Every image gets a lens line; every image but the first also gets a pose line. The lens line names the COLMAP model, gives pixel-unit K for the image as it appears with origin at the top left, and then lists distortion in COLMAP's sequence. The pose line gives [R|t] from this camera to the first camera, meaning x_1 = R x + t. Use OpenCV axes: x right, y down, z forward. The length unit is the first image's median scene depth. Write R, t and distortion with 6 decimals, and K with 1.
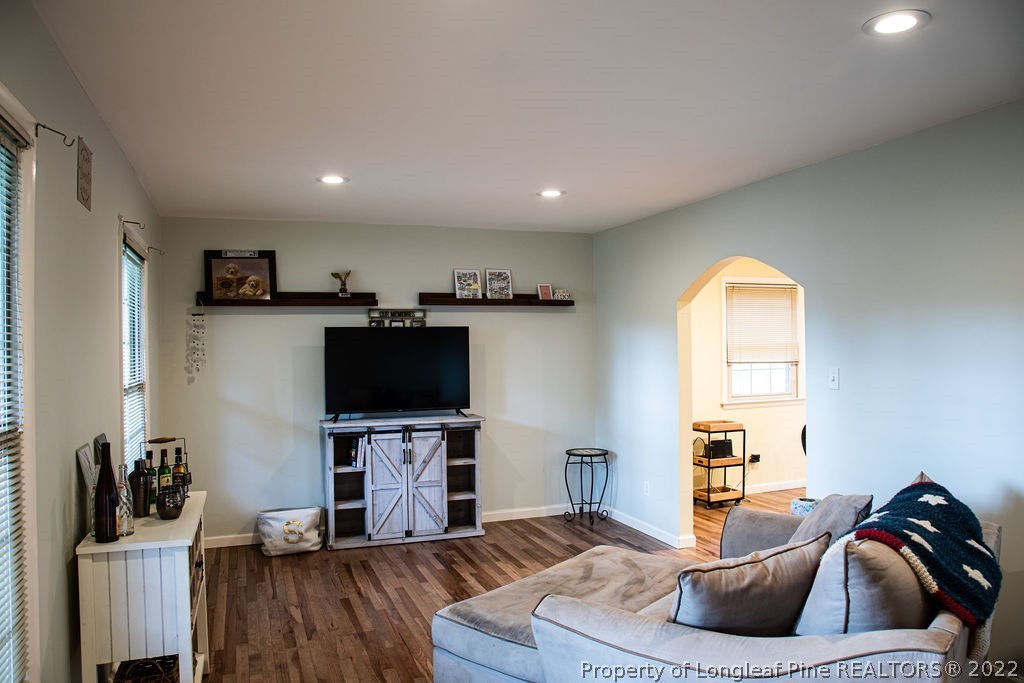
lens RADIAL K [[696.9, 0, 512.0], [0, 696.9, 341.5], [0, 0, 1]] dist [-0.116388, 0.062556]
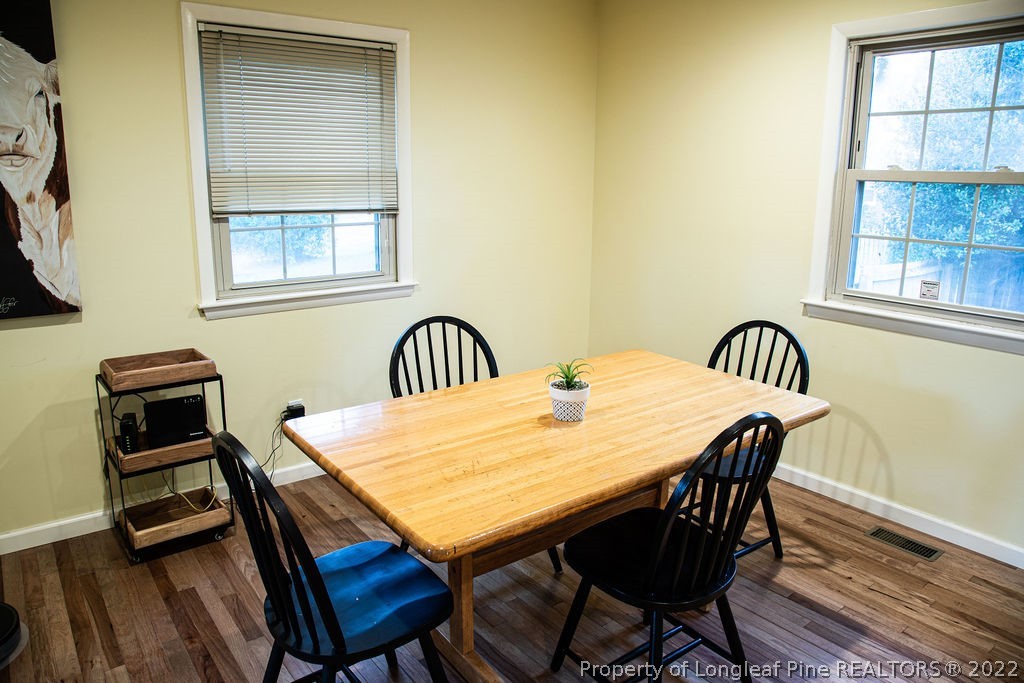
lens RADIAL K [[696.9, 0, 512.0], [0, 696.9, 341.5], [0, 0, 1]] dist [-0.116388, 0.062556]
pose [[0.953723, -0.053349, 0.295917, 0.358514], [-0.018090, 0.972172, 0.233570, 0.005070], [-0.300143, -0.228114, 0.926217, 0.519114]]
